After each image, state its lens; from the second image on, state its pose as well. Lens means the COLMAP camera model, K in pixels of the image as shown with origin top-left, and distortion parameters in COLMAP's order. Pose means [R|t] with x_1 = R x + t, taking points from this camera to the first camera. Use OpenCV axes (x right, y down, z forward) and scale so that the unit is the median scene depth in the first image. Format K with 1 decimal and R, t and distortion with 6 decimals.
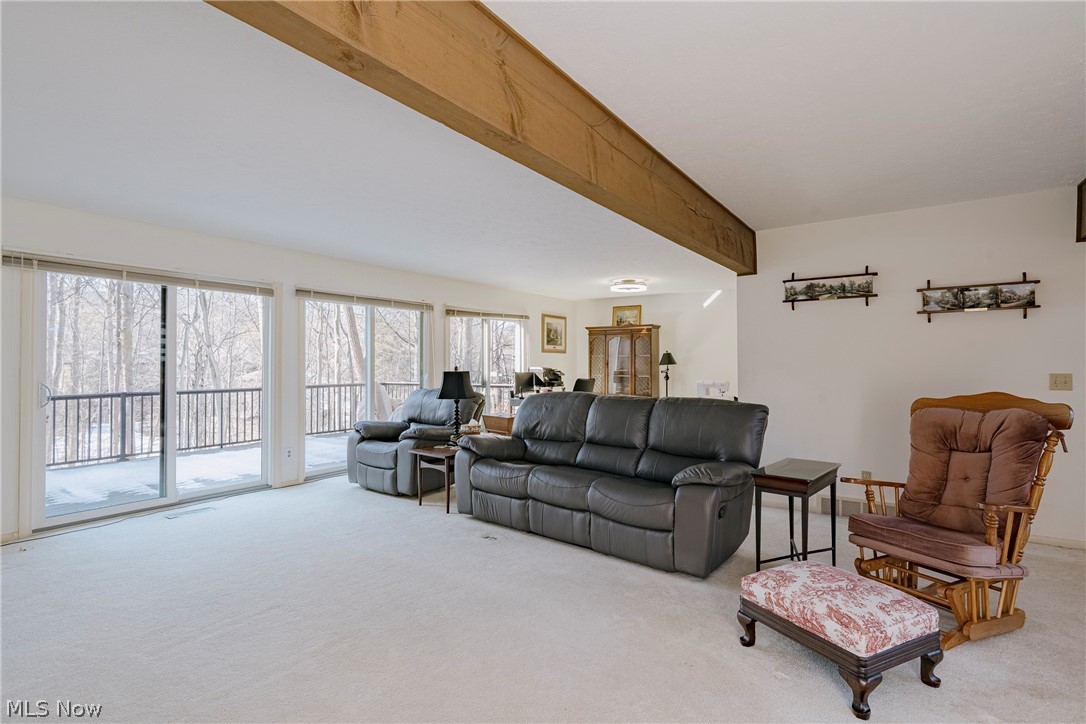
lens RADIAL K [[517.3, 0, 547.3], [0, 517.3, 363.6], [0, 0, 1]] dist [-0.005845, 0.001170]
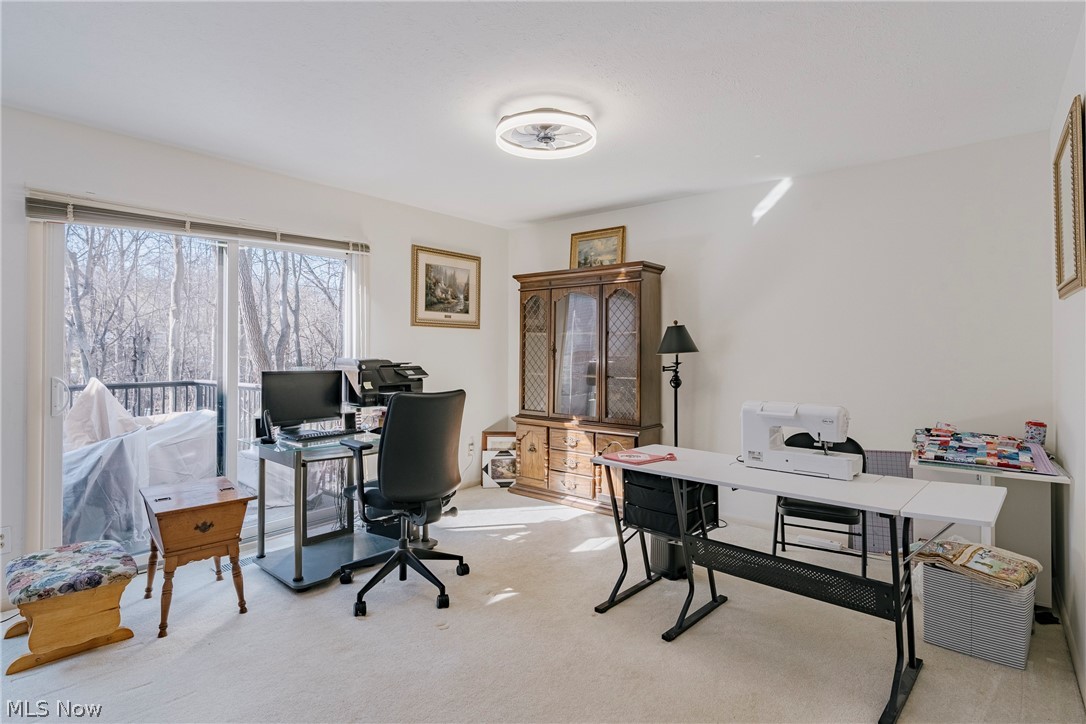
lens RADIAL K [[573.5, 0, 535.1], [0, 573.5, 352.3], [0, 0, 1]] dist [-0.001689, -0.000504]
pose [[0.996806, 0.002554, -0.079826, 0.152114], [-0.002054, 0.999978, 0.006336, -0.001013], [0.079840, -0.006152, 0.996789, 0.509075]]
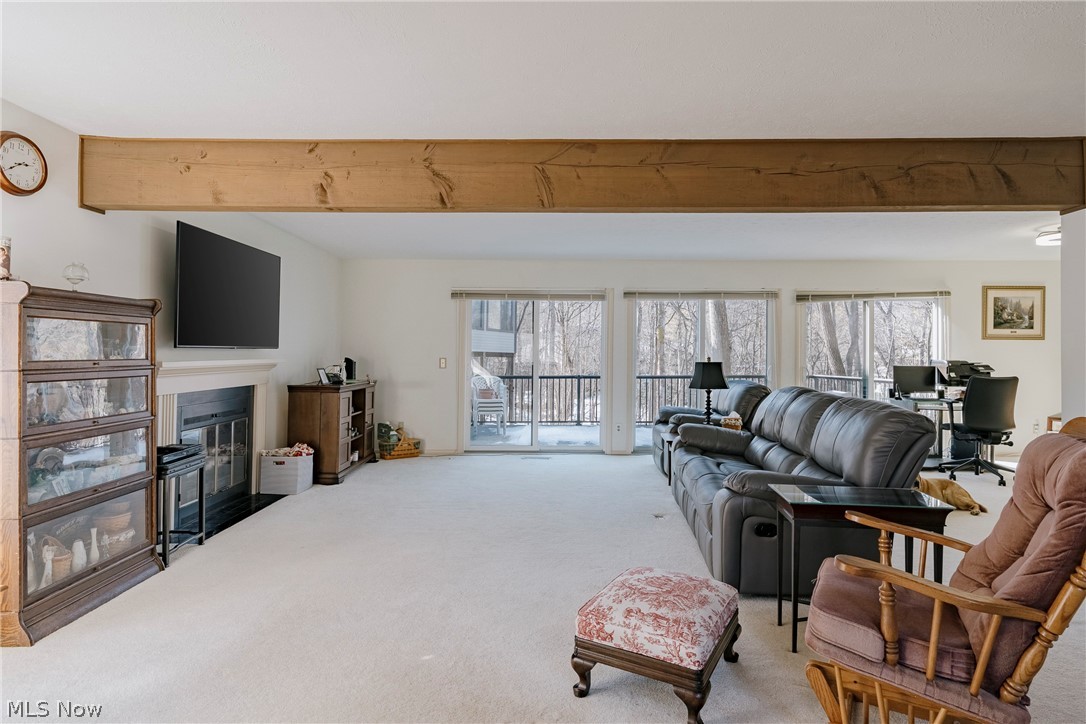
lens RADIAL K [[565.0, 0, 550.2], [0, 565.0, 350.5], [0, 0, 1]] dist [-0.003866, -0.000087]
pose [[0.584544, -0.003135, -0.811356, 0.289045], [-0.002264, 0.999982, -0.005495, -0.000489], [0.811358, 0.005049, 0.584527, 0.054552]]
